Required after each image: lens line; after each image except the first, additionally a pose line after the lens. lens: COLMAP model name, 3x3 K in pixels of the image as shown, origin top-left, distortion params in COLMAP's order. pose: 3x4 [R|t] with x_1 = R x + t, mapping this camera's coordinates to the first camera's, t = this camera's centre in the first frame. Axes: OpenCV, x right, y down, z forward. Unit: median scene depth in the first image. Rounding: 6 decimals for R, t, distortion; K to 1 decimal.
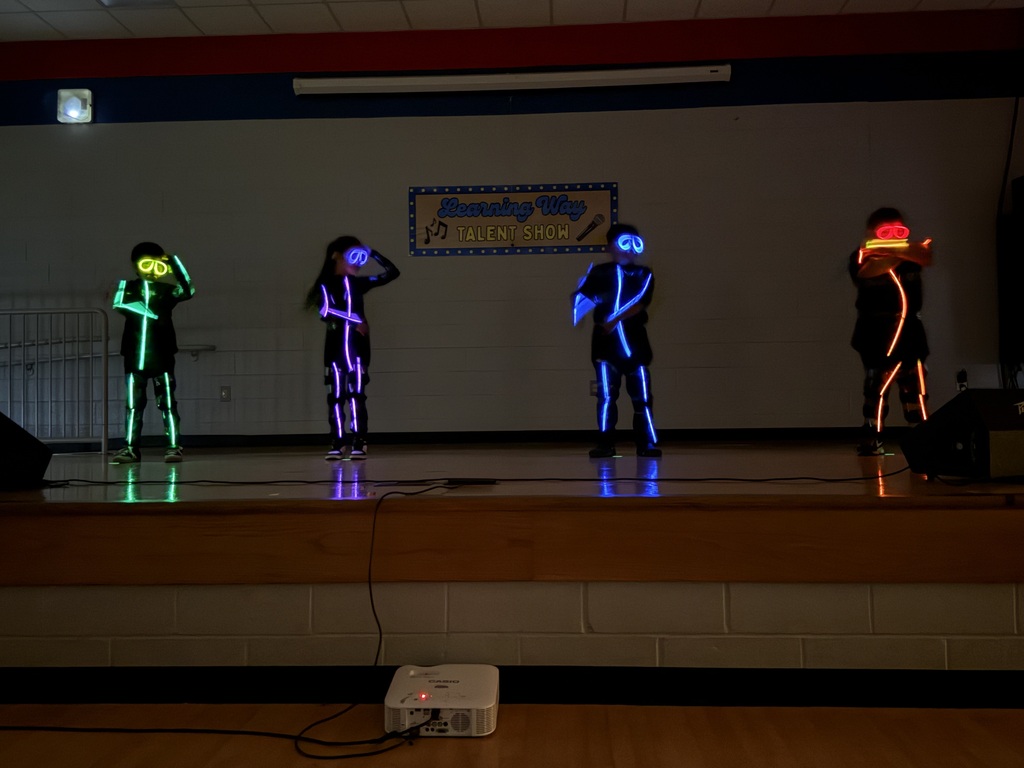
lens RADIAL K [[932.1, 0, 508.3], [0, 932.1, 379.0], [0, 0, 1]] dist [0.189825, -0.372593]
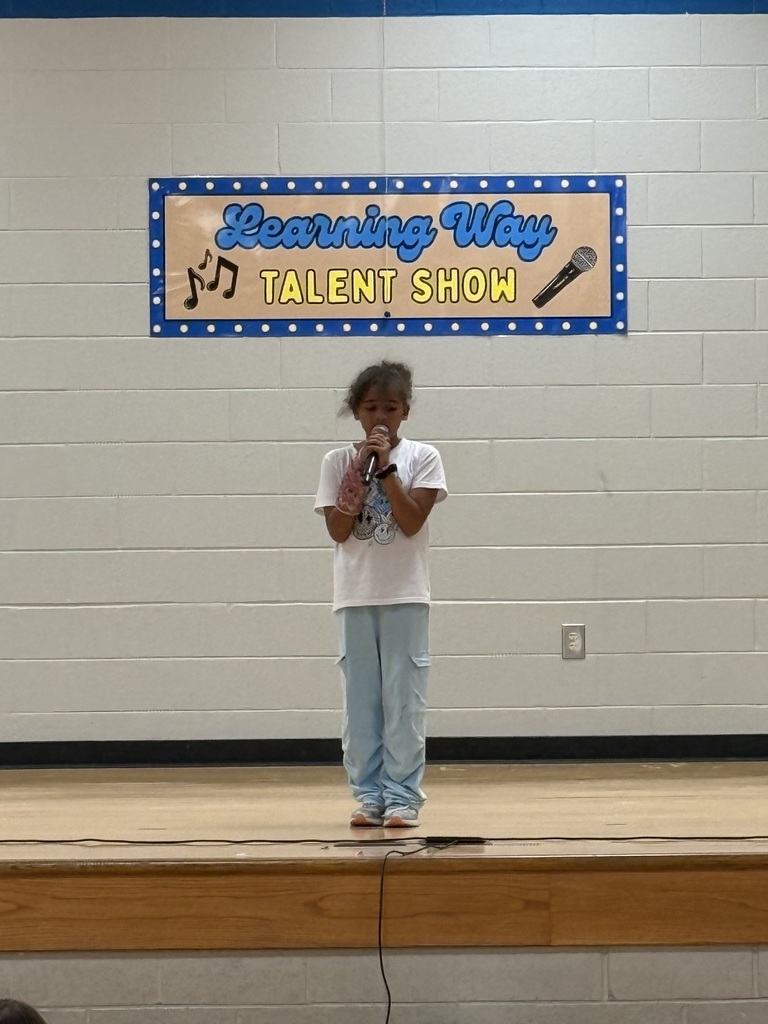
lens RADIAL K [[5075.4, 0, 384.0], [0, 5075.4, 512.0], [0, 0, 1]] dist [0.047881, 4.702158]
pose [[0.996818, 0.003614, 0.079631, -0.185456], [-0.006370, 0.999388, 0.034384, -0.131999], [-0.079458, -0.034782, 0.996231, -1.364832]]
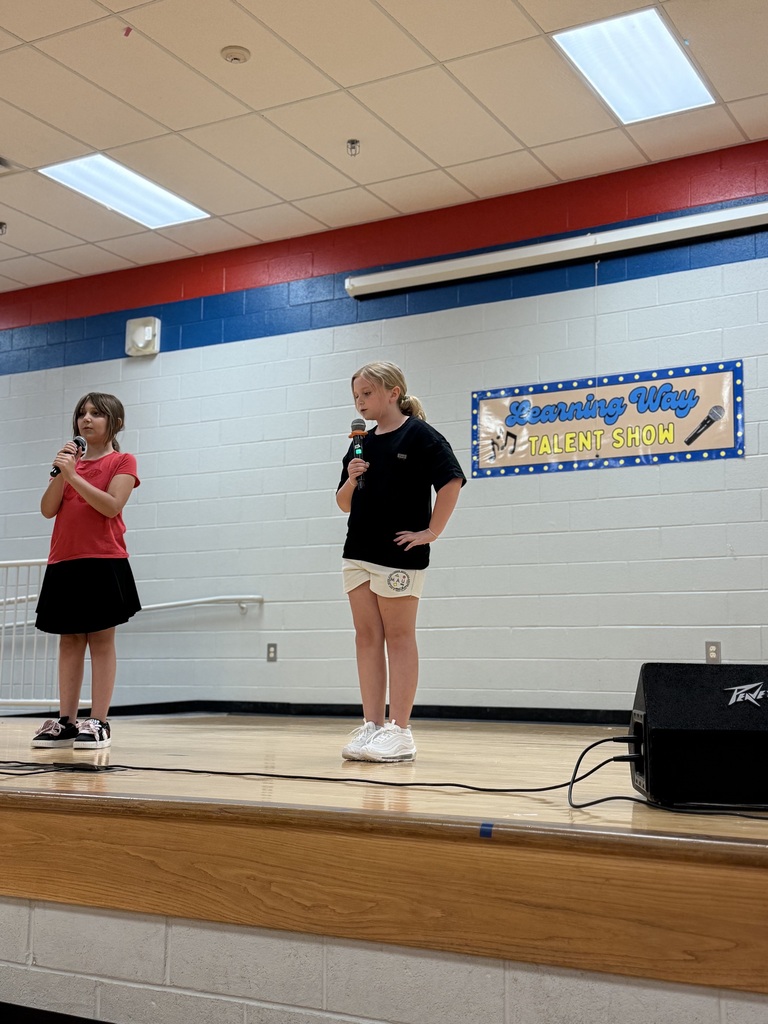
lens RADIAL K [[1231.9, 0, 384.0], [0, 1231.9, 512.0], [0, 0, 1]] dist [0.225682, -0.545883]
pose [[0.892983, -0.038438, -0.448446, 0.291556], [-0.005254, 0.995389, -0.095780, -0.003939], [0.450060, 0.087886, 0.888663, 0.054075]]
